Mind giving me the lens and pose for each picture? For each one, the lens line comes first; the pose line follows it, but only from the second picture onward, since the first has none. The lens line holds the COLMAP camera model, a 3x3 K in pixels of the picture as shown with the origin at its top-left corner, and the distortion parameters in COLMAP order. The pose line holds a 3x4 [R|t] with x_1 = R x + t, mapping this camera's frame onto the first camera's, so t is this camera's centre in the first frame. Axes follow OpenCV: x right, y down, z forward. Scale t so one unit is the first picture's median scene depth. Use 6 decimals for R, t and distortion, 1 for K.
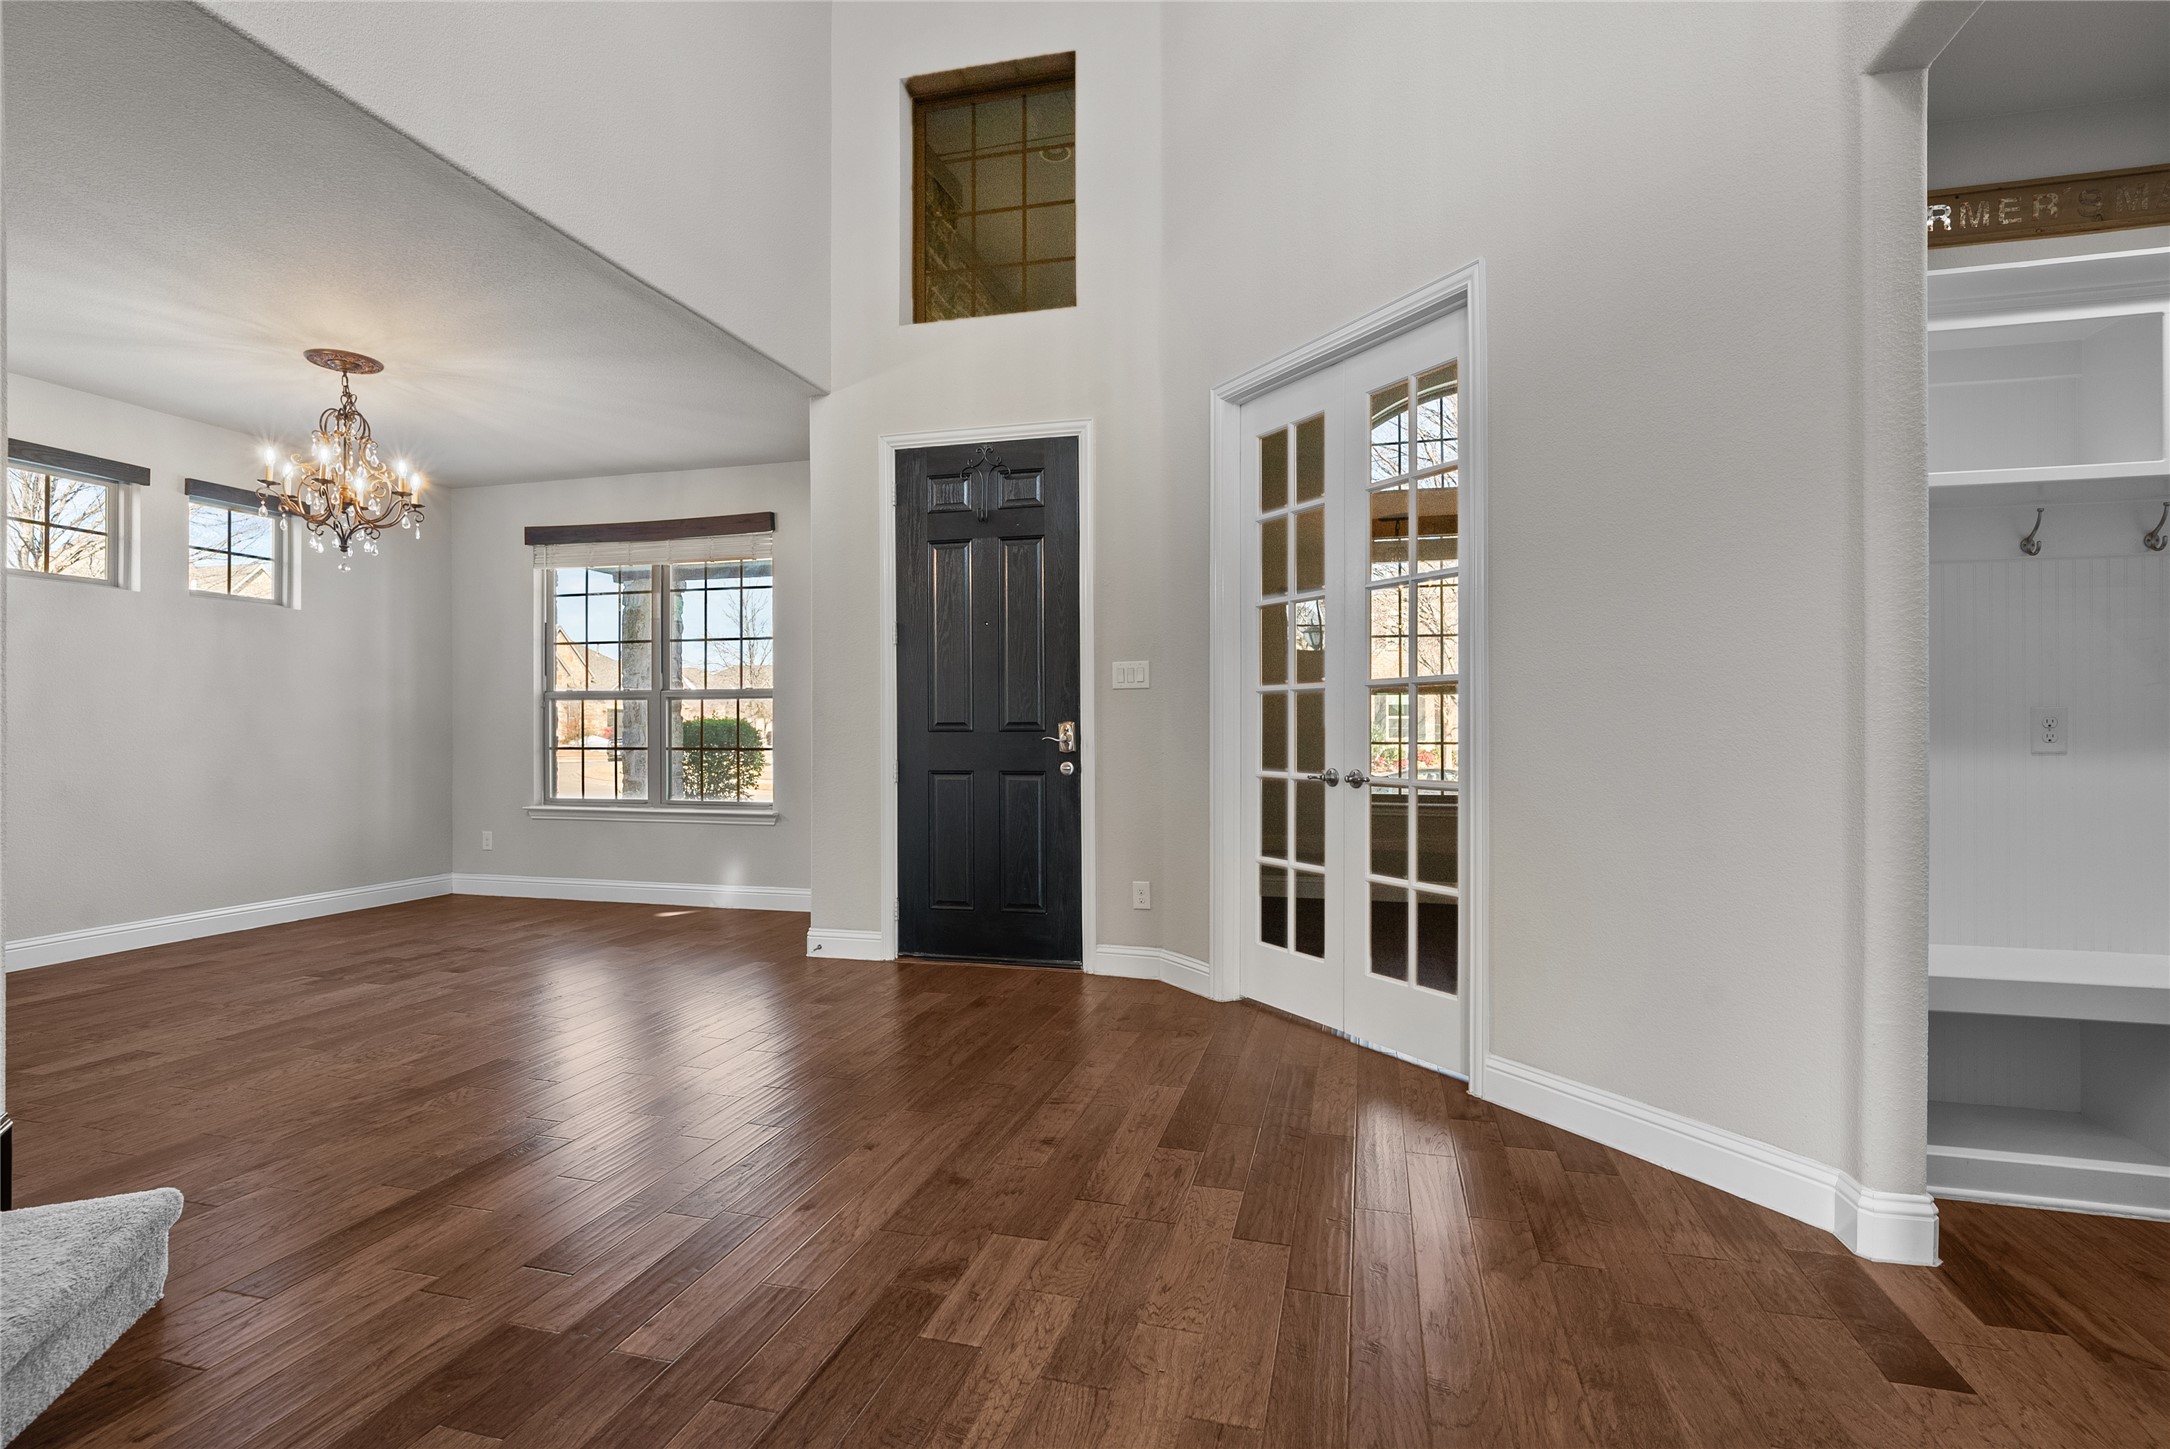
lens RADIAL K [[1025.9, 0, 1089.8], [0, 1025.9, 728.1], [0, 0, 1]] dist [-0.013103, 0.001664]
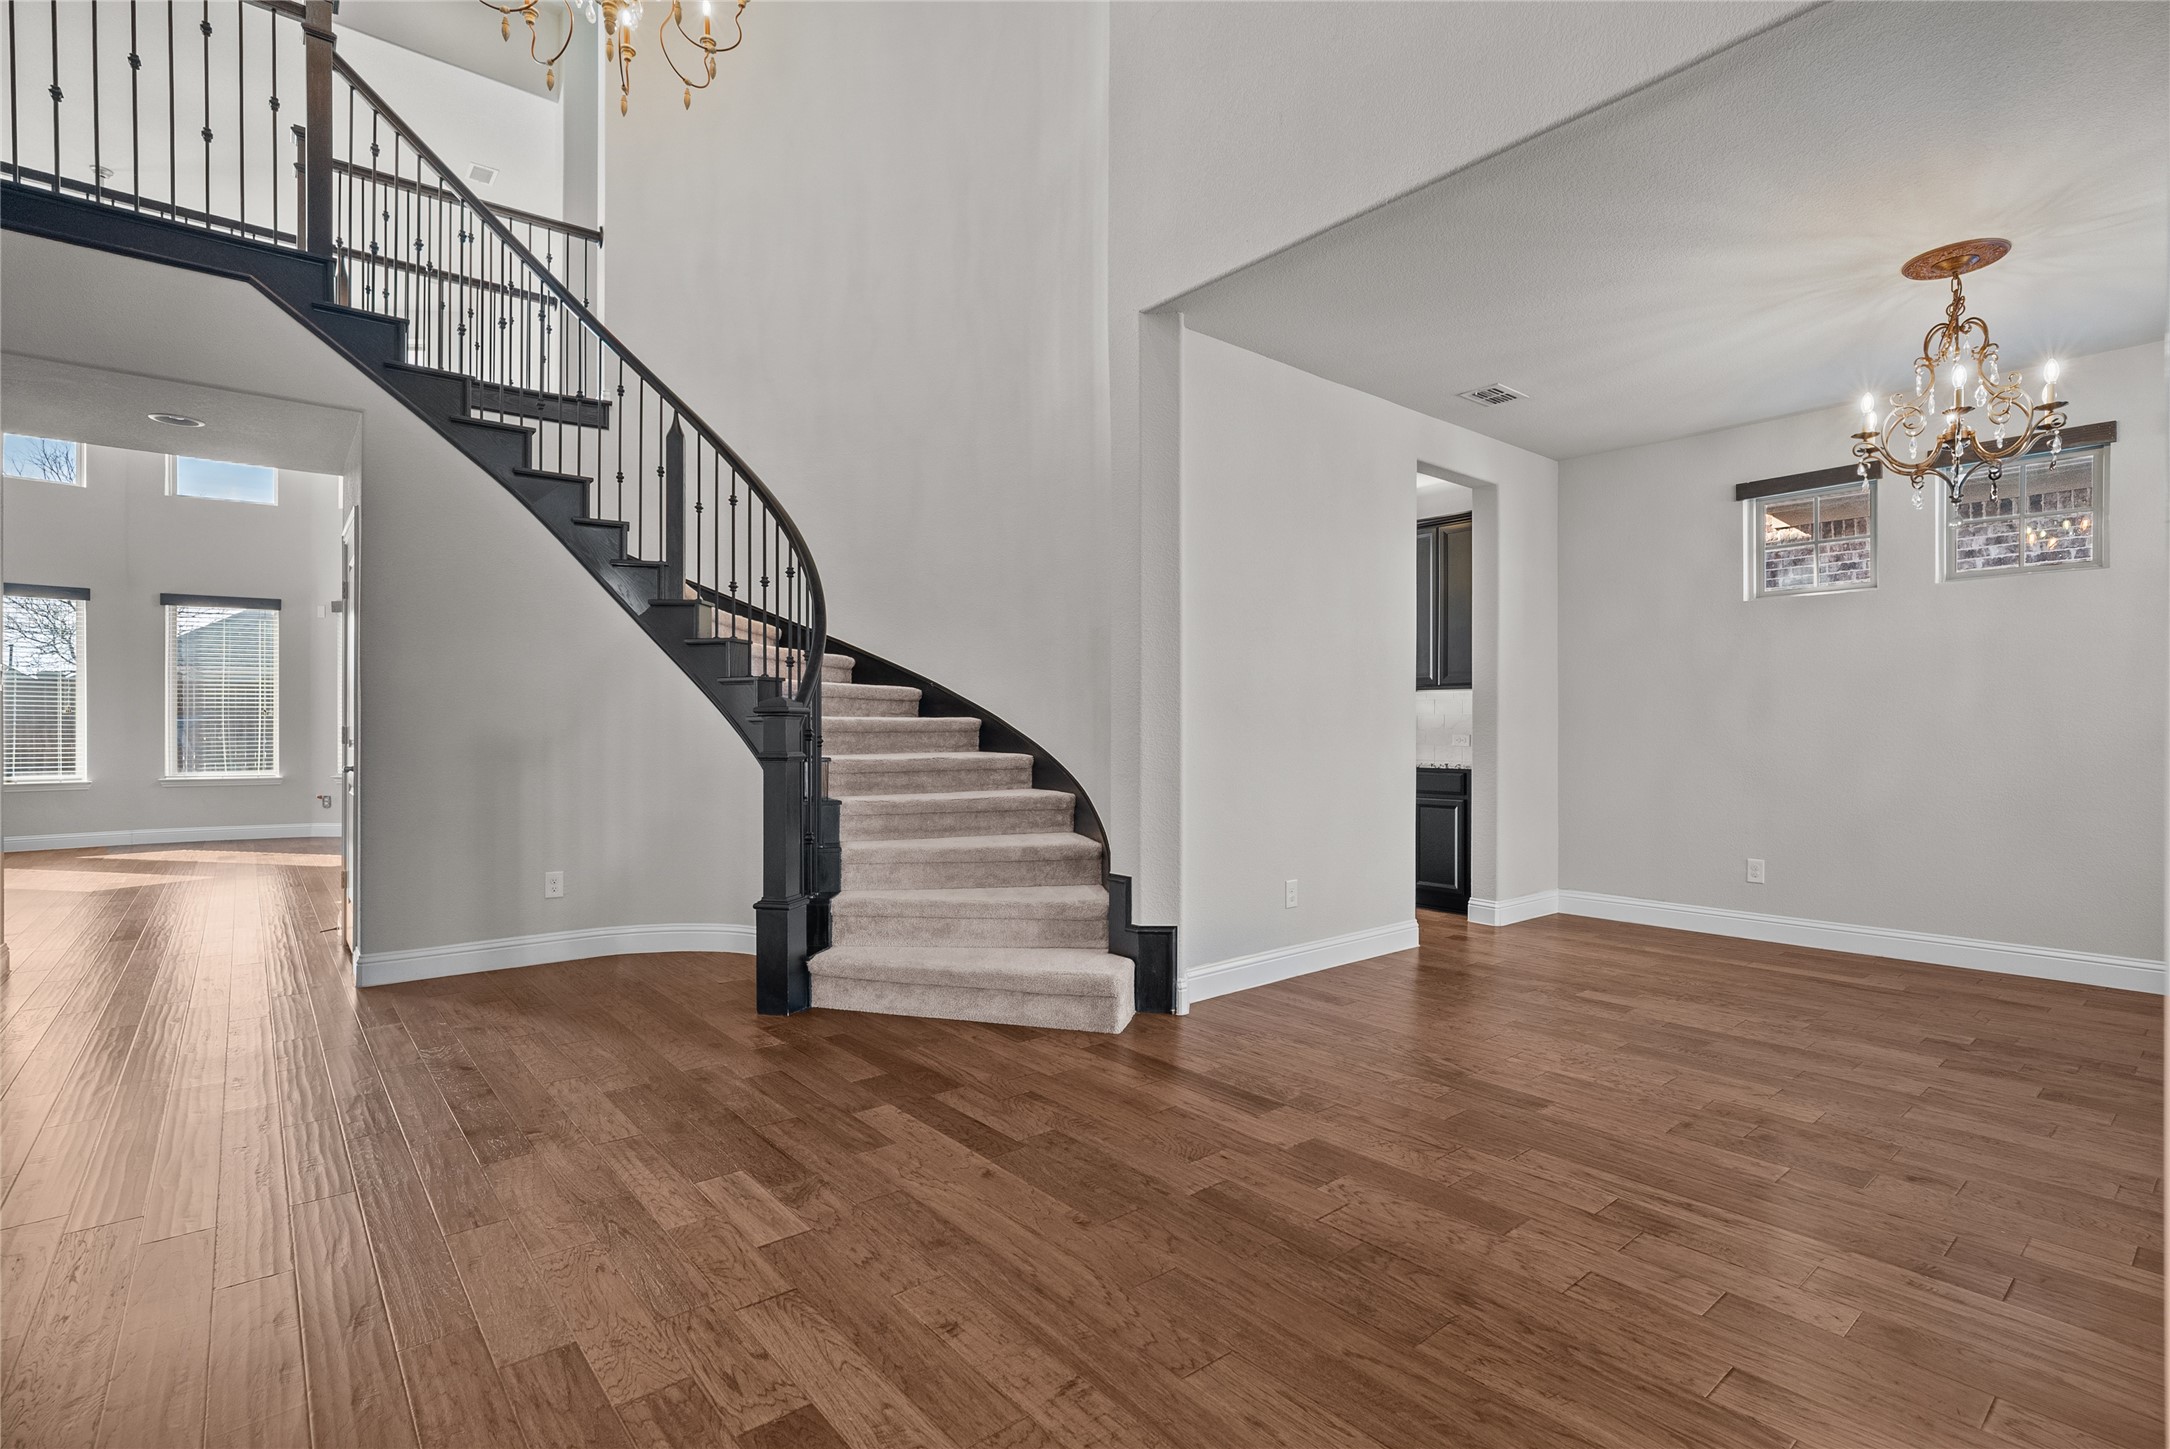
lens RADIAL K [[1025.9, 0, 1090.9], [0, 1025.9, 725.9], [0, 0, 1]] dist [-0.013103, 0.001664]
pose [[-0.573508, -0.002784, -0.819196, 0.500924], [-0.001140, 0.999996, -0.002600, 0.001674], [0.819199, -0.000557, -0.573508, 1.575060]]
